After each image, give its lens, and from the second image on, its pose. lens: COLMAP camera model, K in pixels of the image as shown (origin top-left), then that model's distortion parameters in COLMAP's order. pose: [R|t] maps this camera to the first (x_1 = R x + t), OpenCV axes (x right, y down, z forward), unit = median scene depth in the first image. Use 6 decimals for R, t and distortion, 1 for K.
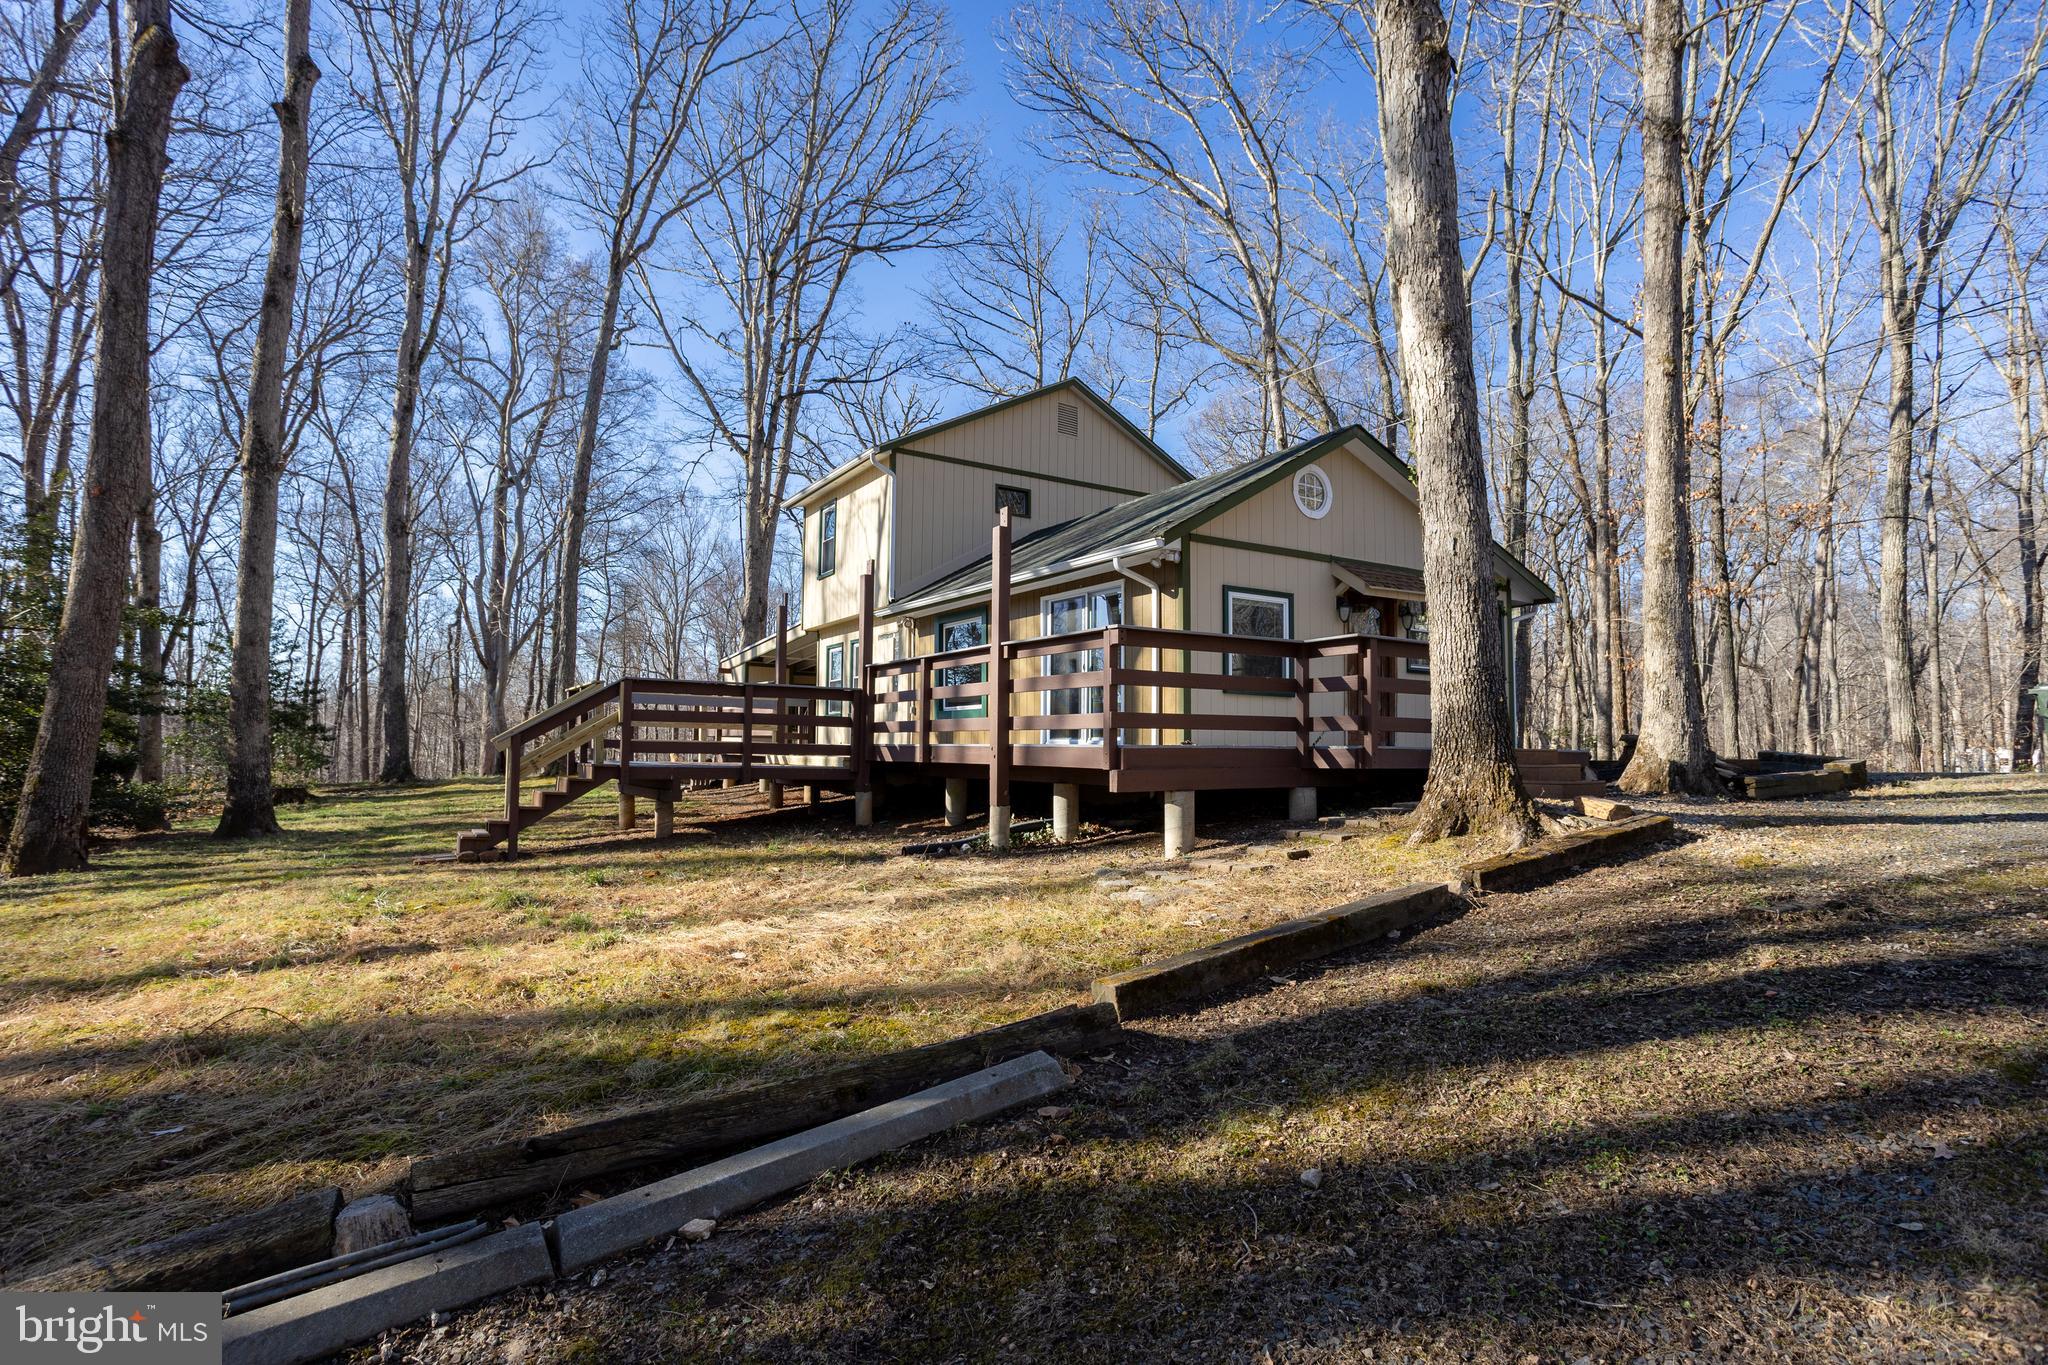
lens RADIAL K [[1000.0, 0, 1027.2], [0, 1000.0, 684.8], [0, 0, 1]] dist [-0.014478, 0.004697]
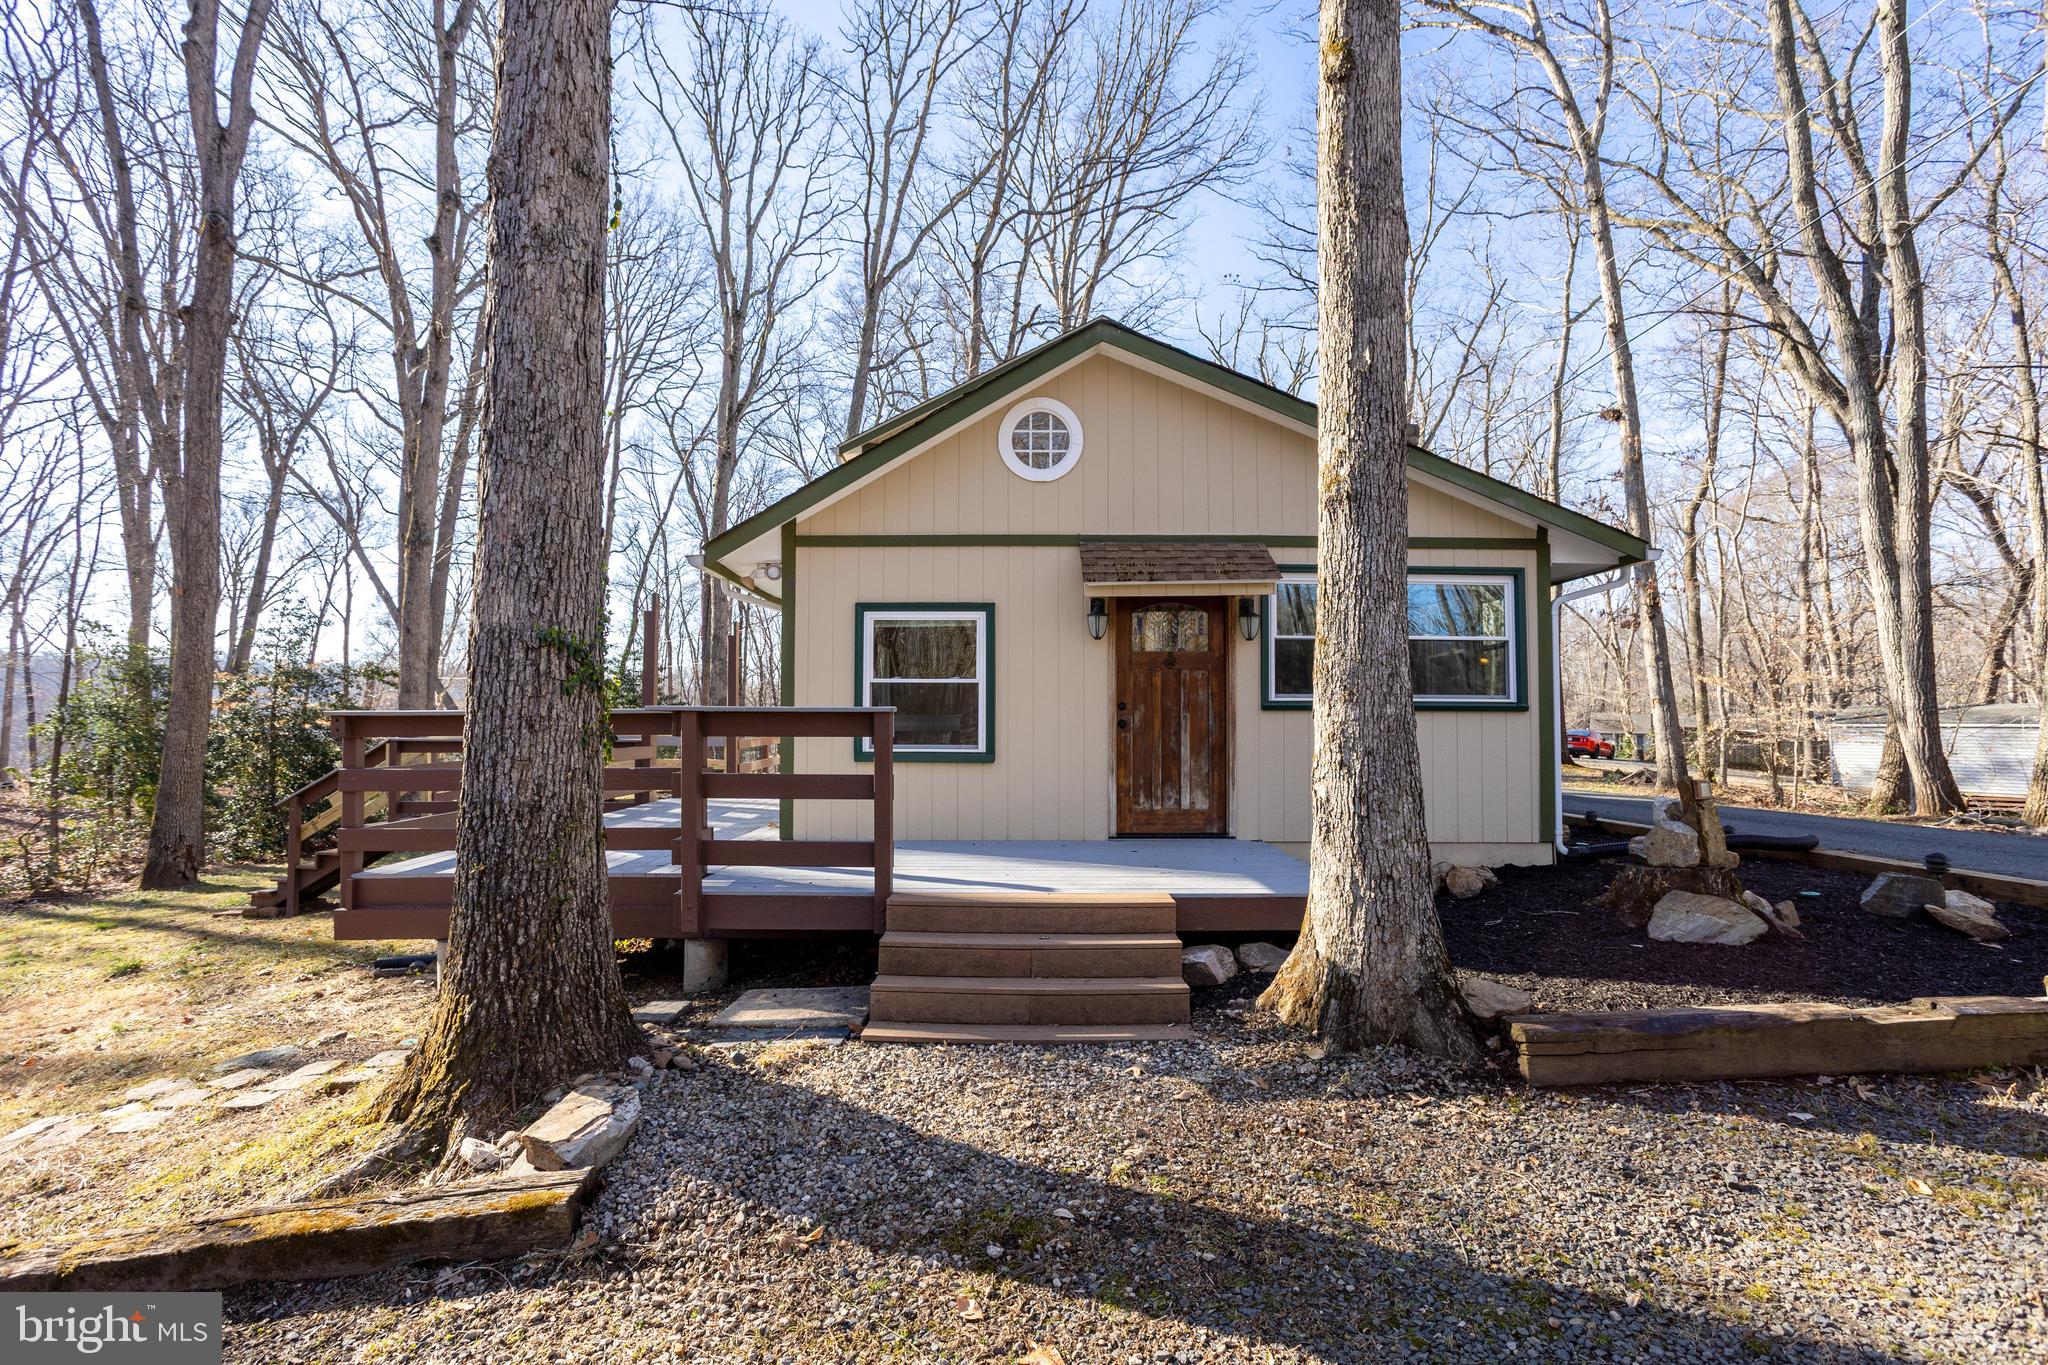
lens RADIAL K [[1000.0, 0, 1022.7], [0, 1000.0, 676.2], [0, 0, 1]] dist [-0.014478, 0.004697]
pose [[0.865963, -0.037415, -0.498706, 0.596677], [0.045560, 0.998953, 0.004167, -0.045176], [0.498028, -0.026329, 0.866761, 0.439055]]
